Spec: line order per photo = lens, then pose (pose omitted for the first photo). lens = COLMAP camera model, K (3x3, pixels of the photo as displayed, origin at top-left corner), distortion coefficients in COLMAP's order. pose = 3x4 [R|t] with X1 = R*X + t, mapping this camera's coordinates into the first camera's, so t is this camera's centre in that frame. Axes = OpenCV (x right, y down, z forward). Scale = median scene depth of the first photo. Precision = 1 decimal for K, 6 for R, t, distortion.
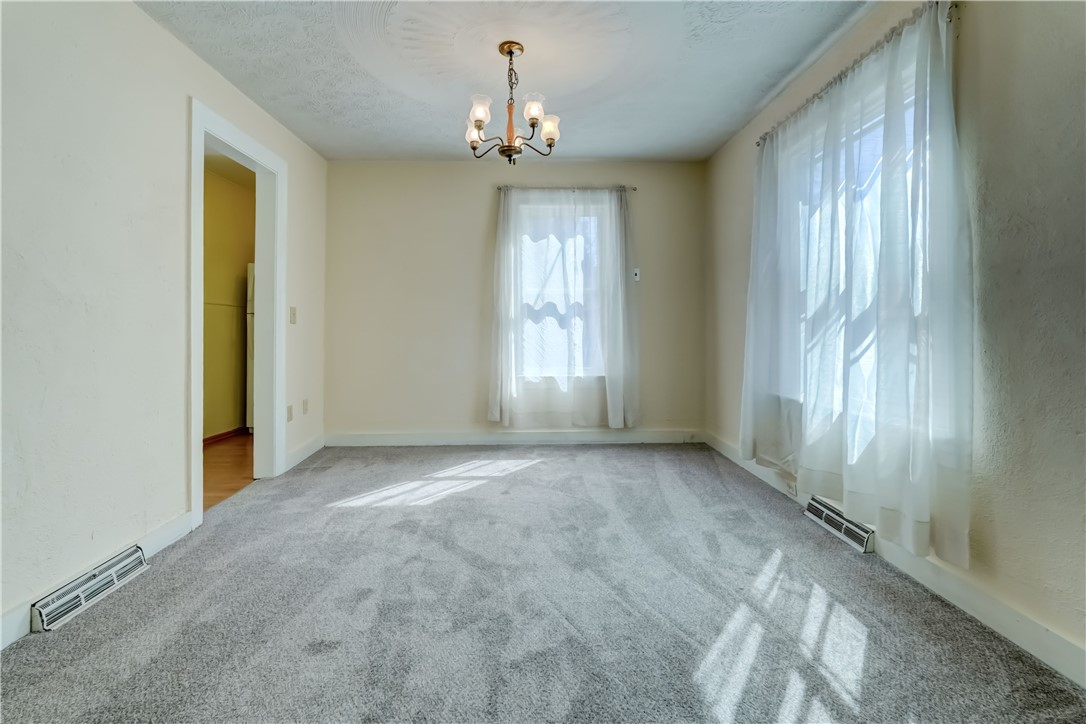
lens RADIAL K [[489.5, 0, 543.1], [0, 489.5, 327.1], [0, 0, 1]] dist [-0.010032, 0.005765]
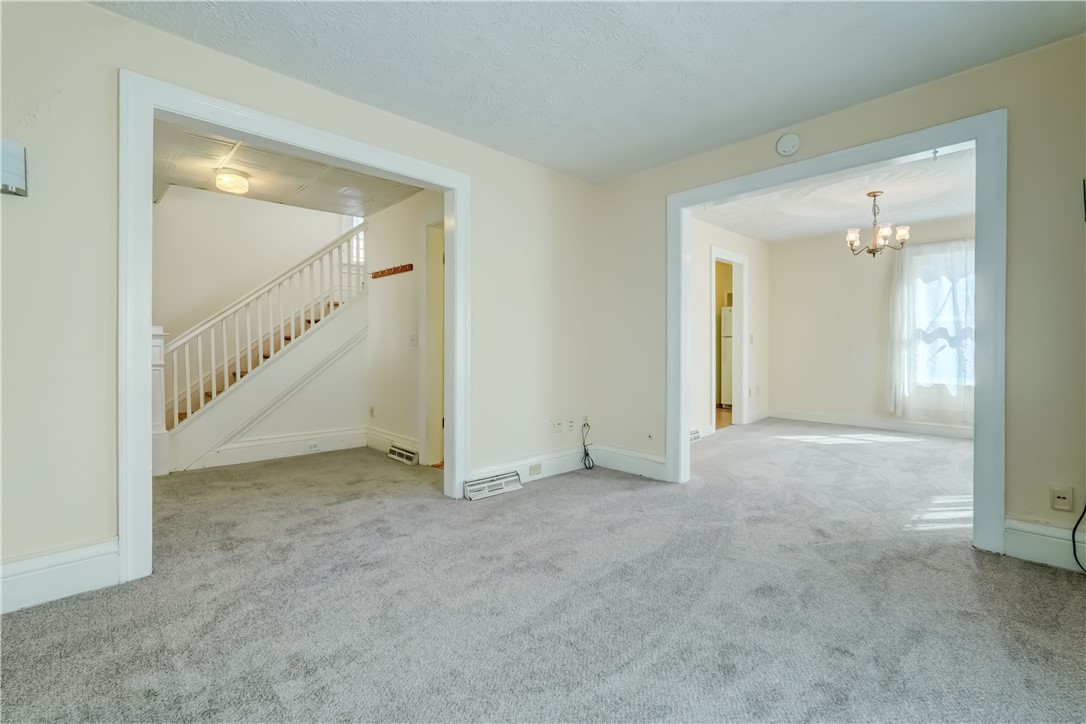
lens RADIAL K [[489.5, 0, 537.7], [0, 489.5, 338.3], [0, 0, 1]] dist [-0.010032, 0.005765]
pose [[0.661534, -0.004791, -0.749900, 0.287004], [-0.002567, 0.999959, -0.008653, -0.007957], [0.749911, 0.007649, 0.661495, -0.706981]]
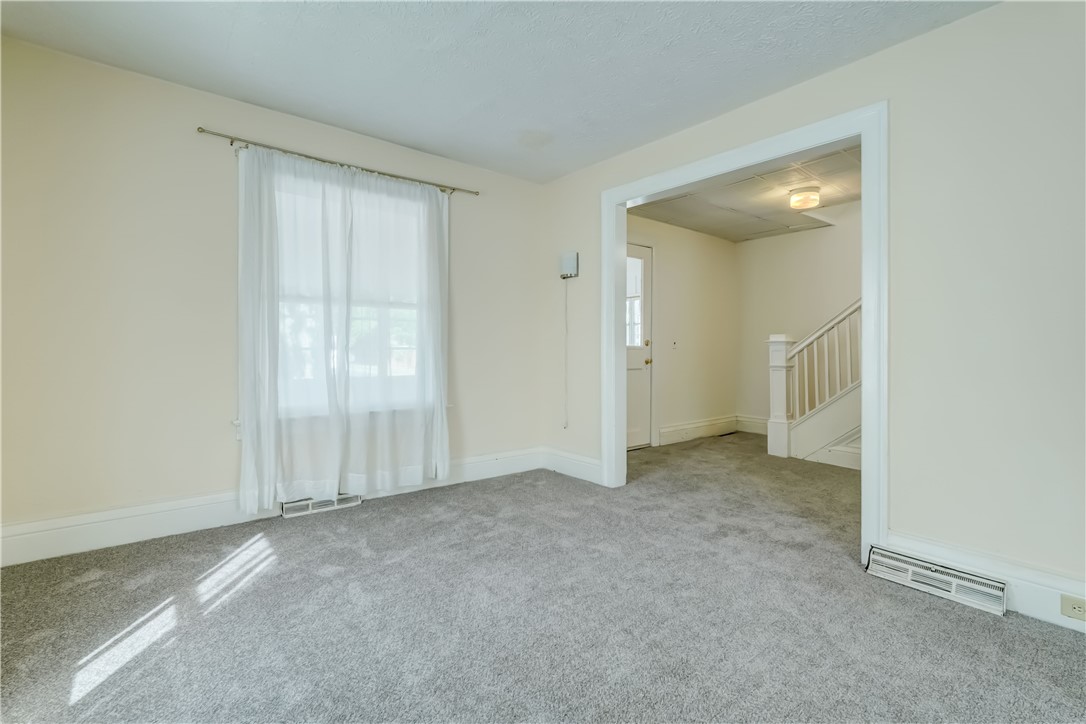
lens RADIAL K [[489.5, 0, 527.3], [0, 489.5, 348.7], [0, 0, 1]] dist [-0.010032, 0.005765]
pose [[-0.808566, 0.002401, -0.588401, 0.252073], [0.003214, 0.999995, -0.000336, -0.005956], [0.588397, -0.002163, -0.808569, -0.010080]]
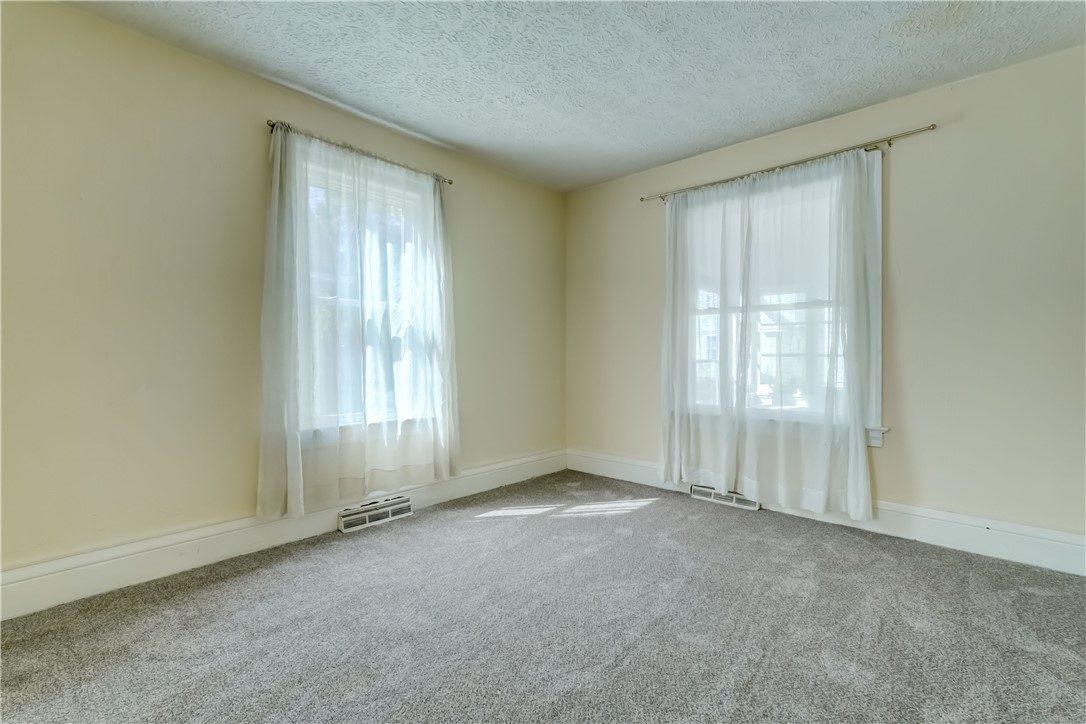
lens RADIAL K [[489.5, 0, 555.3], [0, 489.5, 360.1], [0, 0, 1]] dist [-0.010032, 0.005765]
pose [[-0.728747, -0.001975, 0.684780, -0.312919], [0.000917, 0.999992, 0.003859, -0.001396], [-0.684783, 0.003440, -0.728739, -0.014450]]
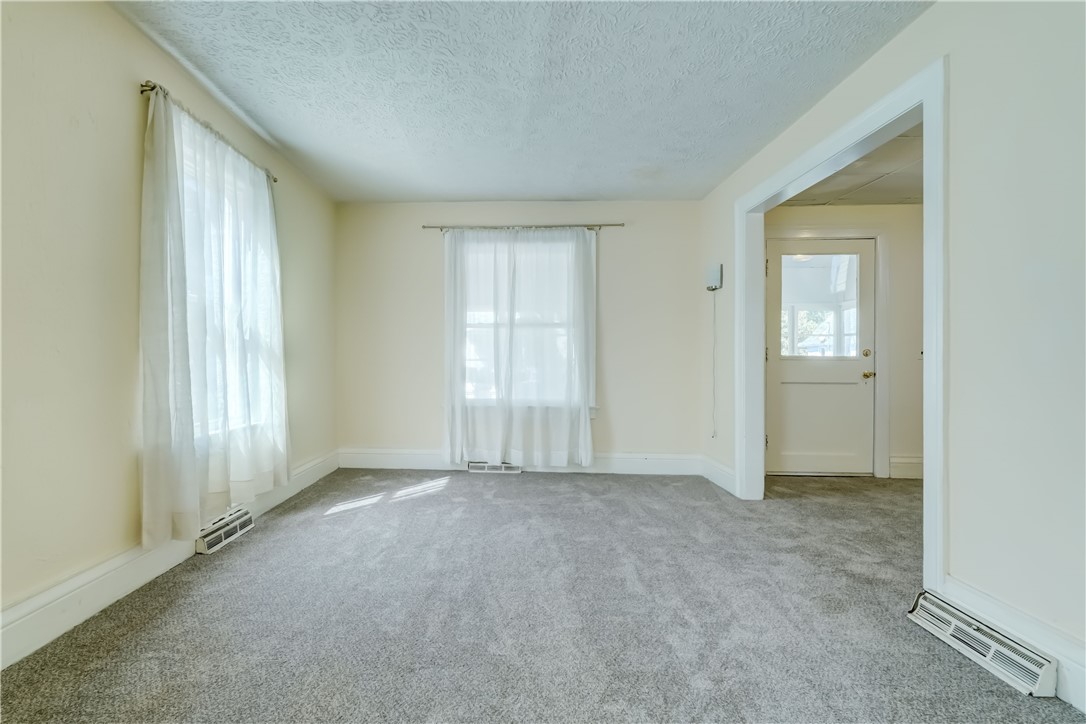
lens RADIAL K [[489.5, 0, 491.9], [0, 489.5, 365.2], [0, 0, 1]] dist [-0.010032, 0.005765]
pose [[-0.996700, 0.000852, 0.081163, -0.028169], [0.001101, 0.999995, 0.003030, 0.002723], [-0.081160, 0.003109, -0.996696, 0.283563]]
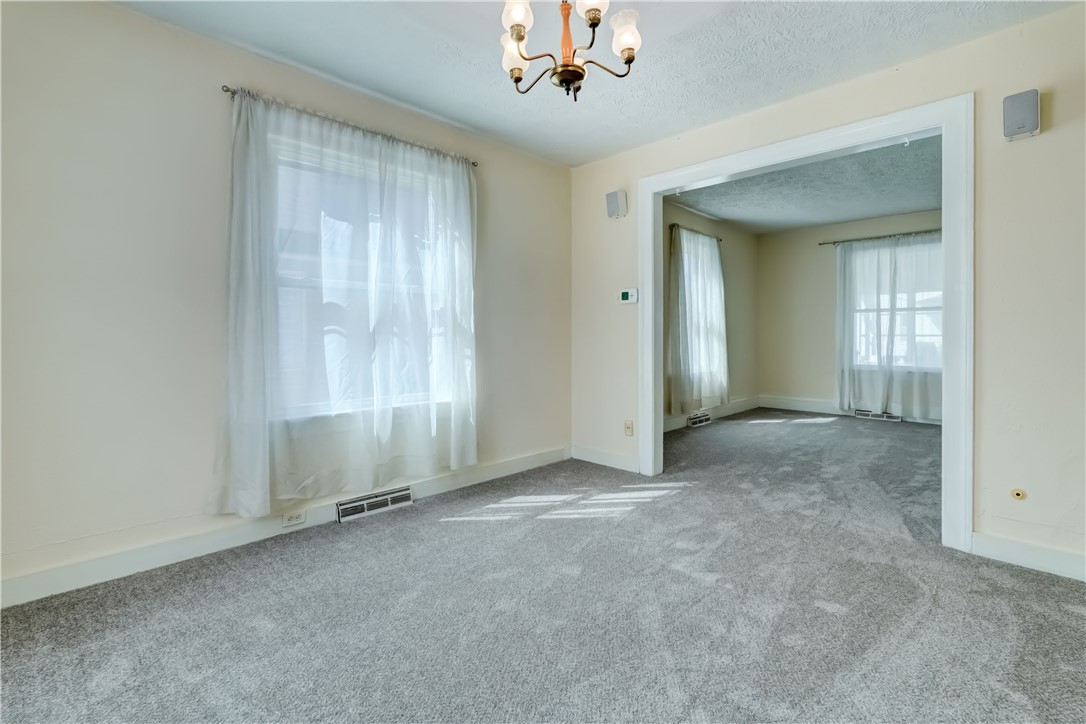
lens RADIAL K [[499.5, 0, 551.5], [0, 499.5, 347.2], [0, 0, 1]] dist [-0.001889, 0.001584]
pose [[-0.692335, -0.003781, 0.721567, -0.358833], [0.006428, 0.999914, 0.011407, 0.004216], [-0.721548, 0.012536, -0.692251, 0.962230]]
